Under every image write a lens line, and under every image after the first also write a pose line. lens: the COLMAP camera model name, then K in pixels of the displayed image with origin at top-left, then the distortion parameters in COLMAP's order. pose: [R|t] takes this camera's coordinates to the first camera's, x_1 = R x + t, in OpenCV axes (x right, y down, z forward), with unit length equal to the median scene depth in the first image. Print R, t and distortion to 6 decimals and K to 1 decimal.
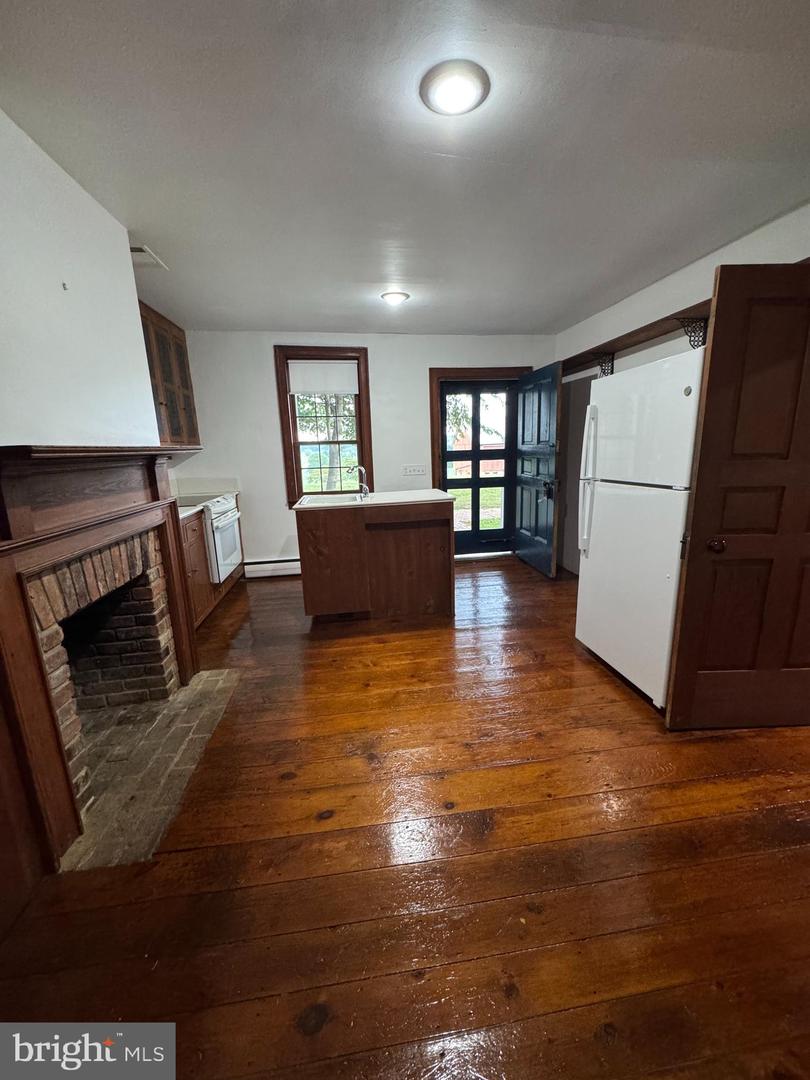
lens RADIAL K [[431.2, 0, 407.5], [0, 431.2, 541.8], [0, 0, 1]] dist [-0.002430, 0.000151]
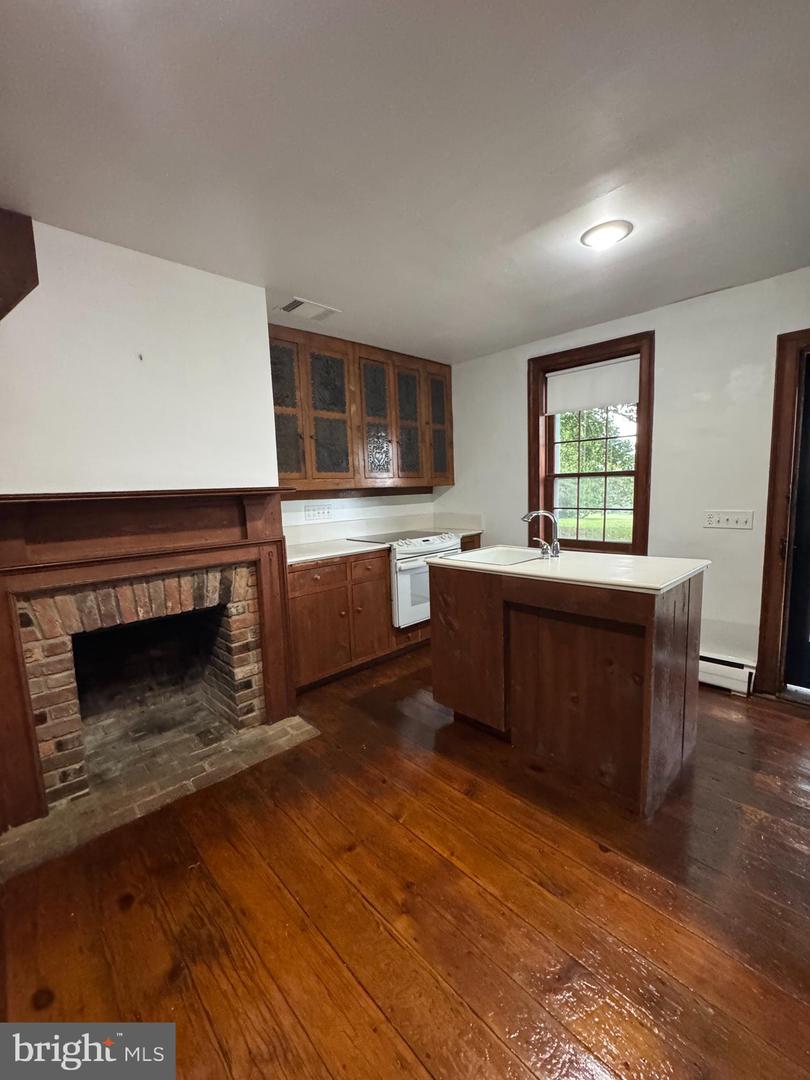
lens RADIAL K [[431.2, 0, 407.5], [0, 431.2, 541.8], [0, 0, 1]] dist [-0.002430, 0.000151]
pose [[0.590021, 0.107694, -0.800174, 0.400111], [-0.158411, 0.987243, 0.016064, -0.140441], [0.791695, 0.117278, 0.599553, 0.578263]]
